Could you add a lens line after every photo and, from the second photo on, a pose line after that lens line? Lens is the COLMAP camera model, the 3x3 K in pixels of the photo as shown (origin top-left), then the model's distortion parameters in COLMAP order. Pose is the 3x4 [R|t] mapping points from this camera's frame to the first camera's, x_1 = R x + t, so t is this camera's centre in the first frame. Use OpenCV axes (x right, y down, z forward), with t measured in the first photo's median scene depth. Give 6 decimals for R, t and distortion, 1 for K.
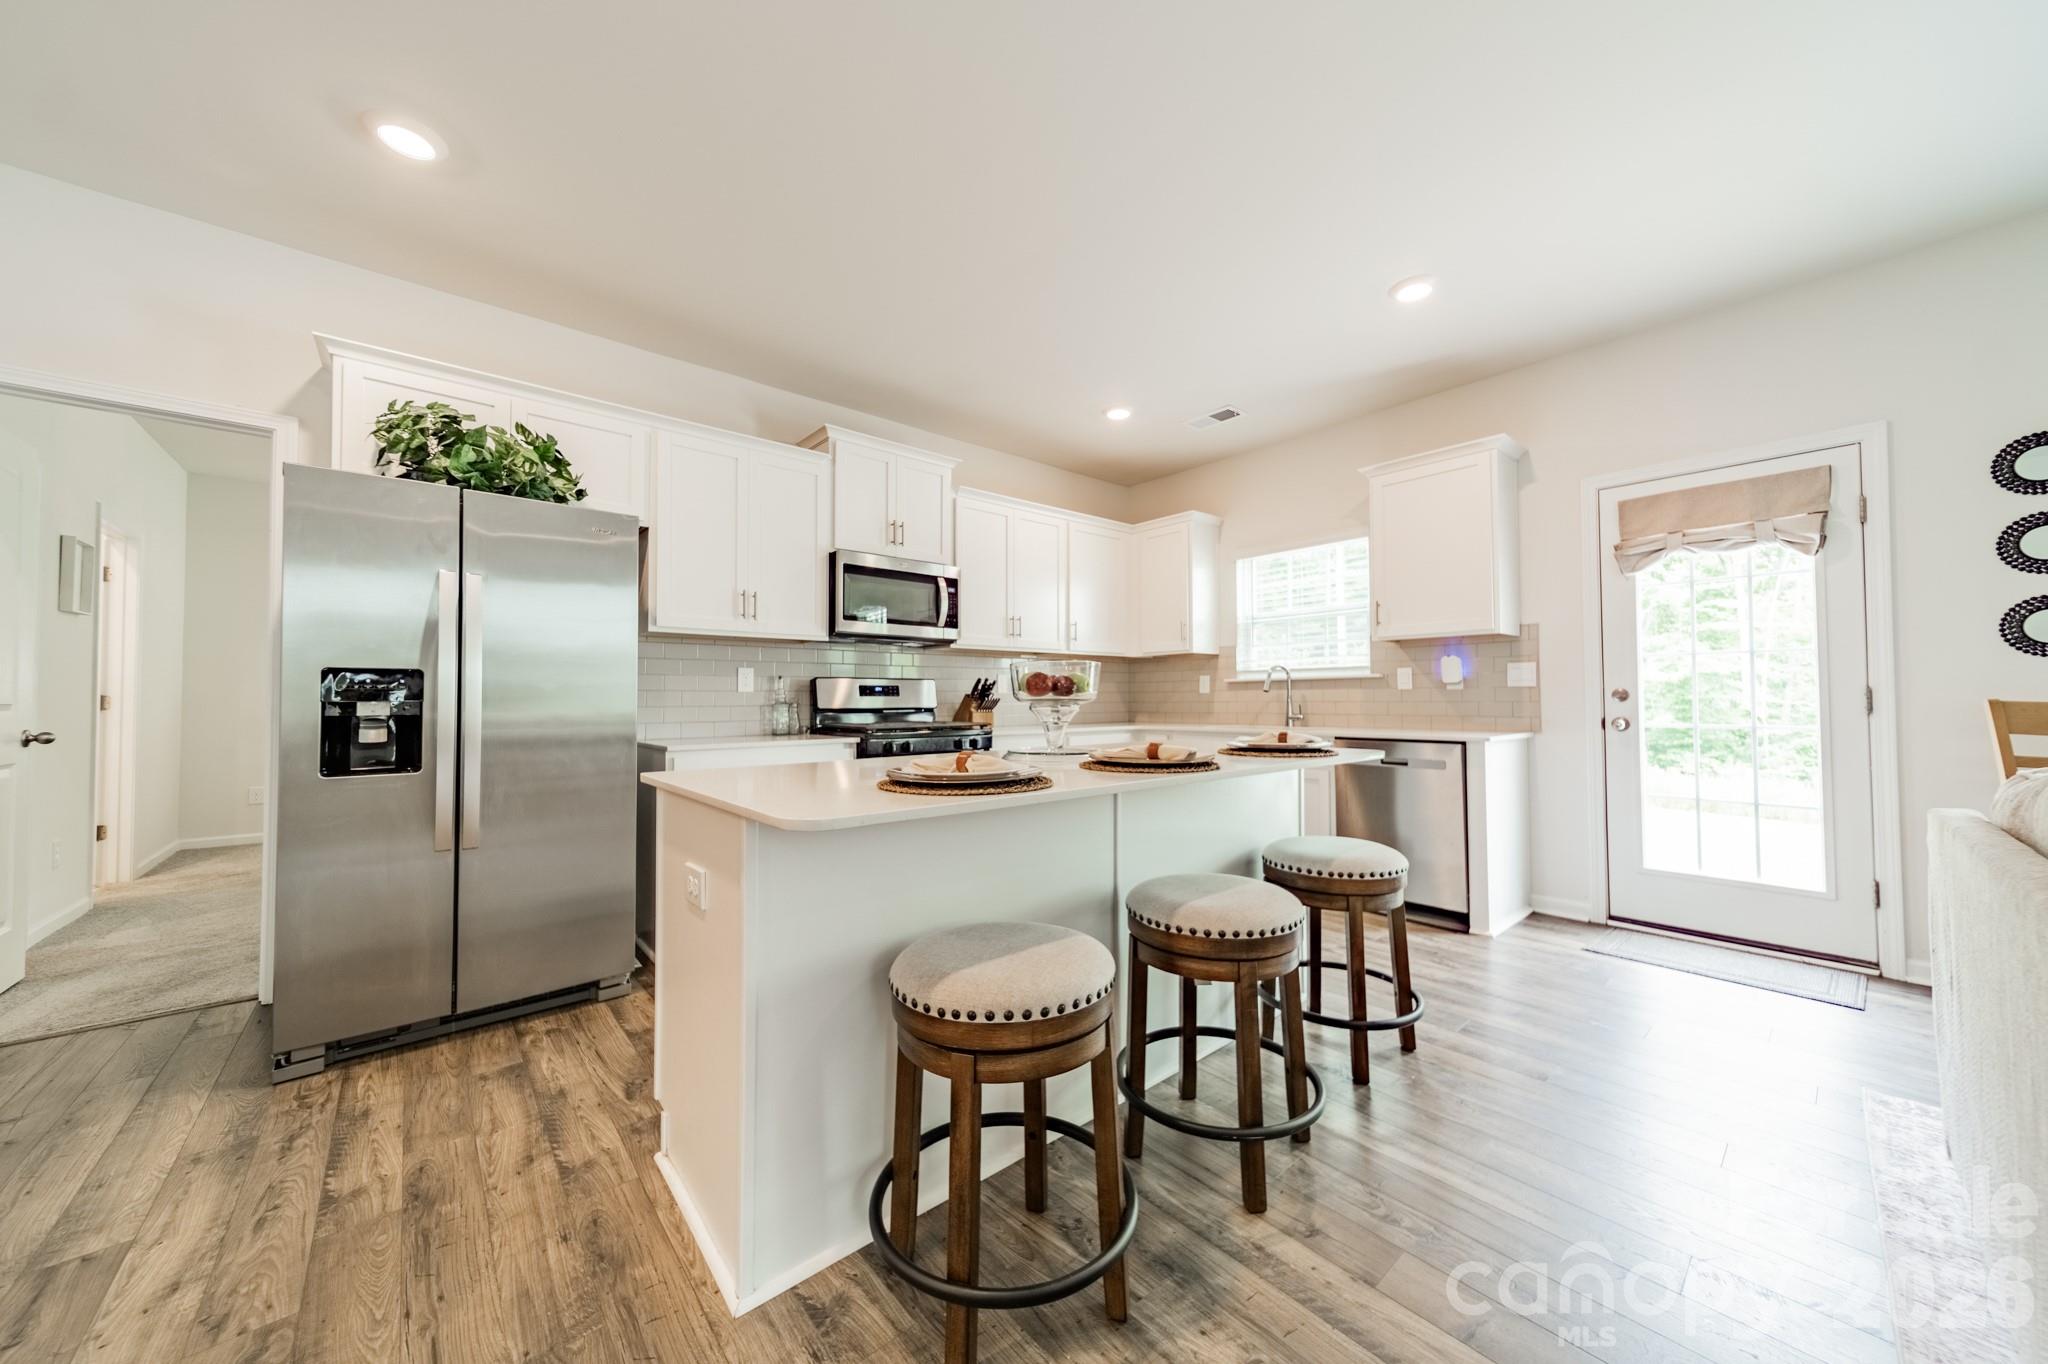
lens RADIAL K [[716.3, 0, 1028.2], [0, 716.3, 685.5], [0, 0, 1]] dist [0.009288, 0.000040]
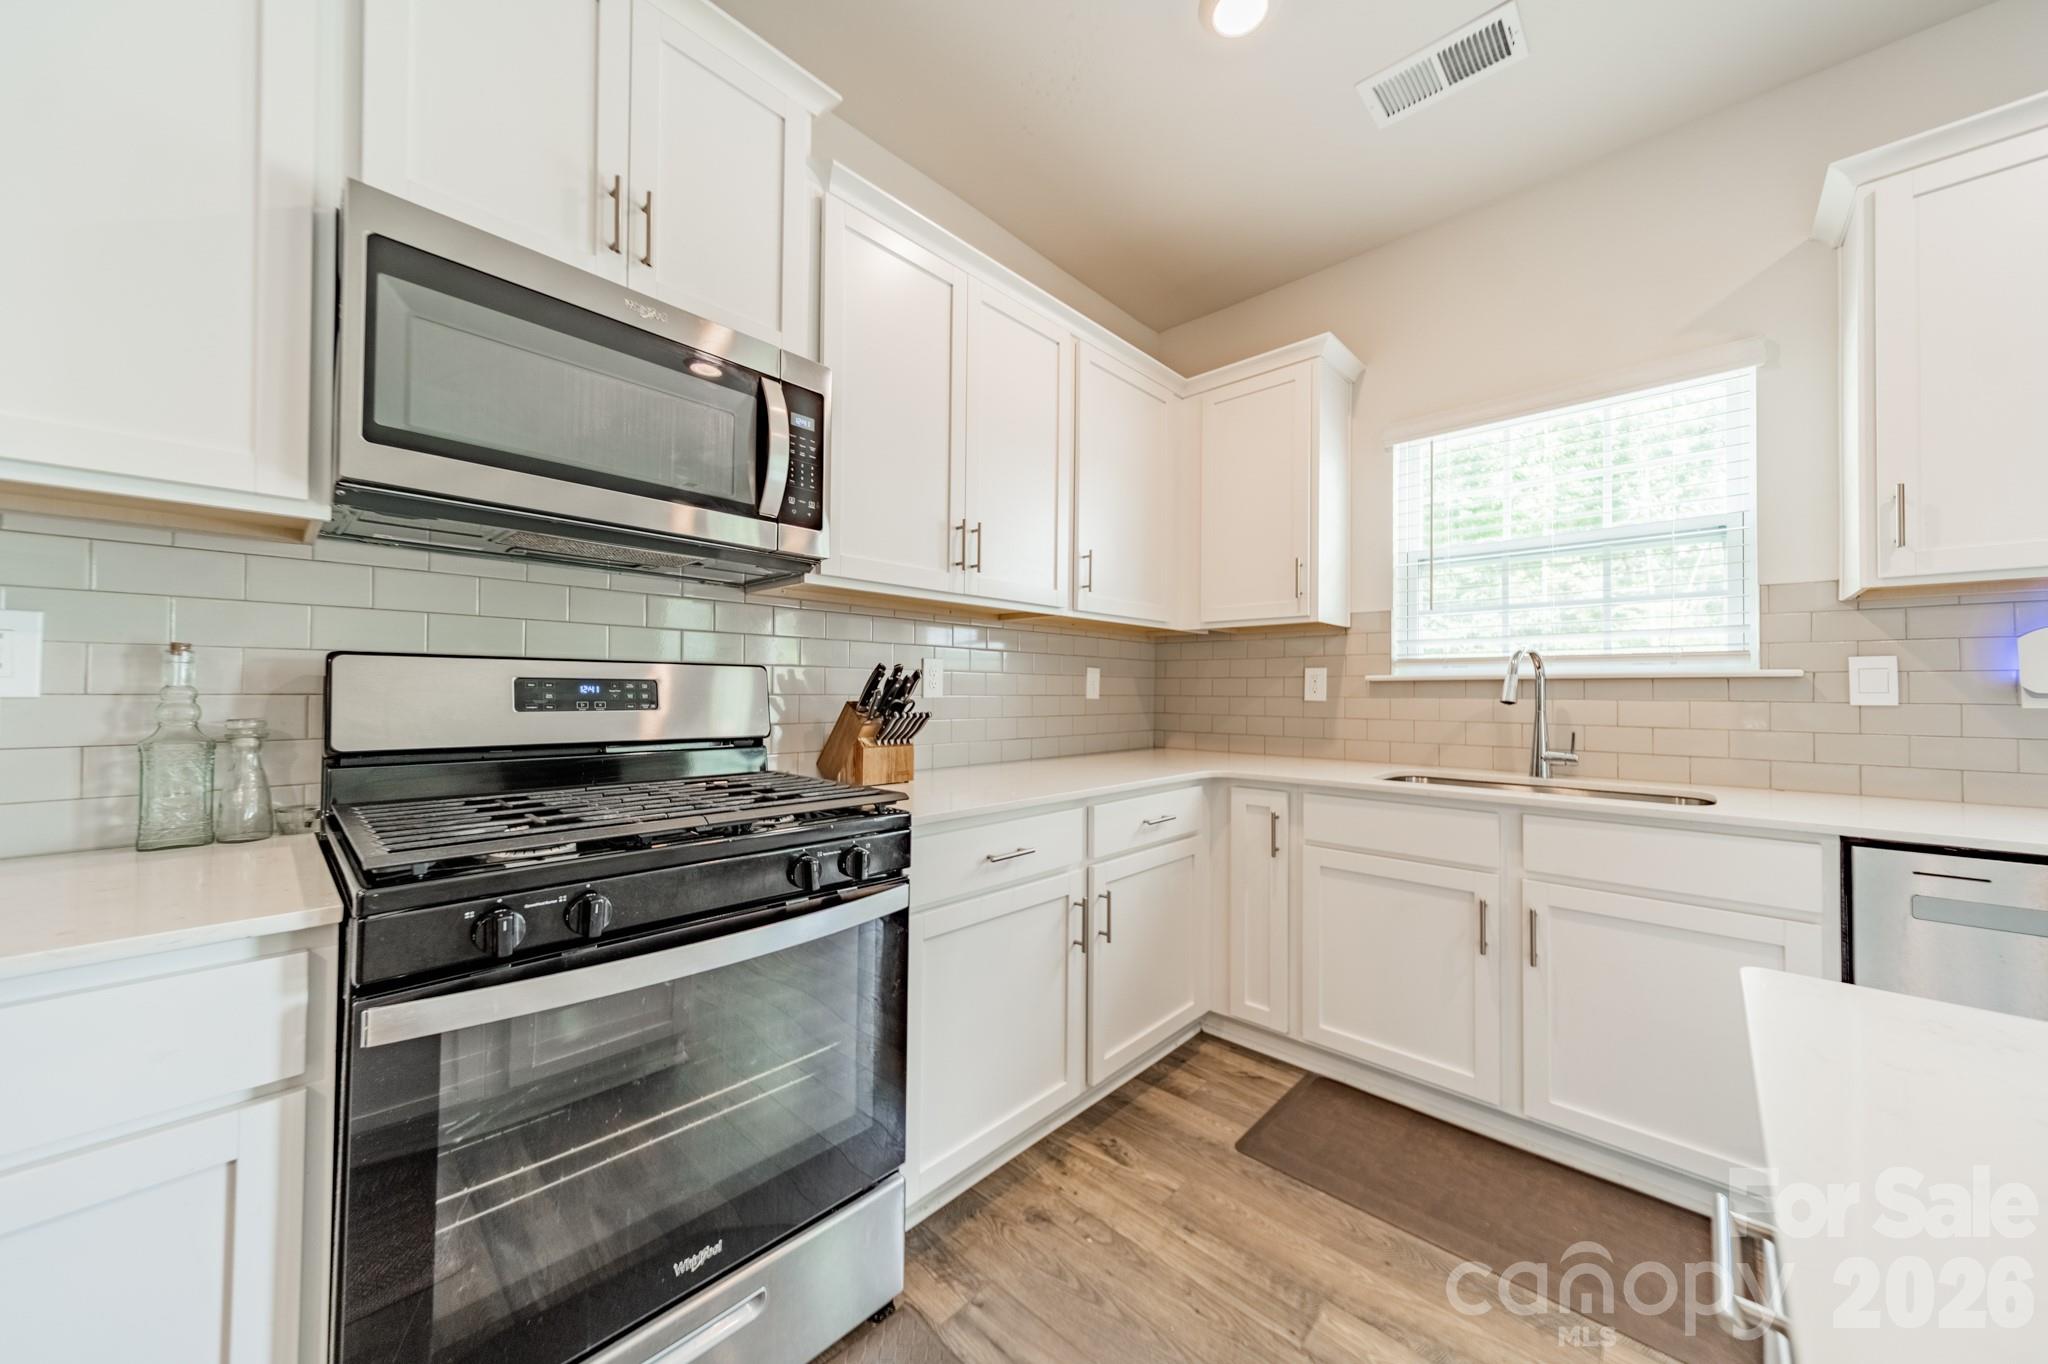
lens RADIAL K [[716.3, 0, 1028.2], [0, 716.3, 685.5], [0, 0, 1]] dist [0.009288, 0.000040]
pose [[0.993652, 0.013372, 0.111696, -0.033344], [-0.014611, 0.999840, 0.010278, -0.003659], [-0.111541, -0.011844, 0.993689, 0.644442]]
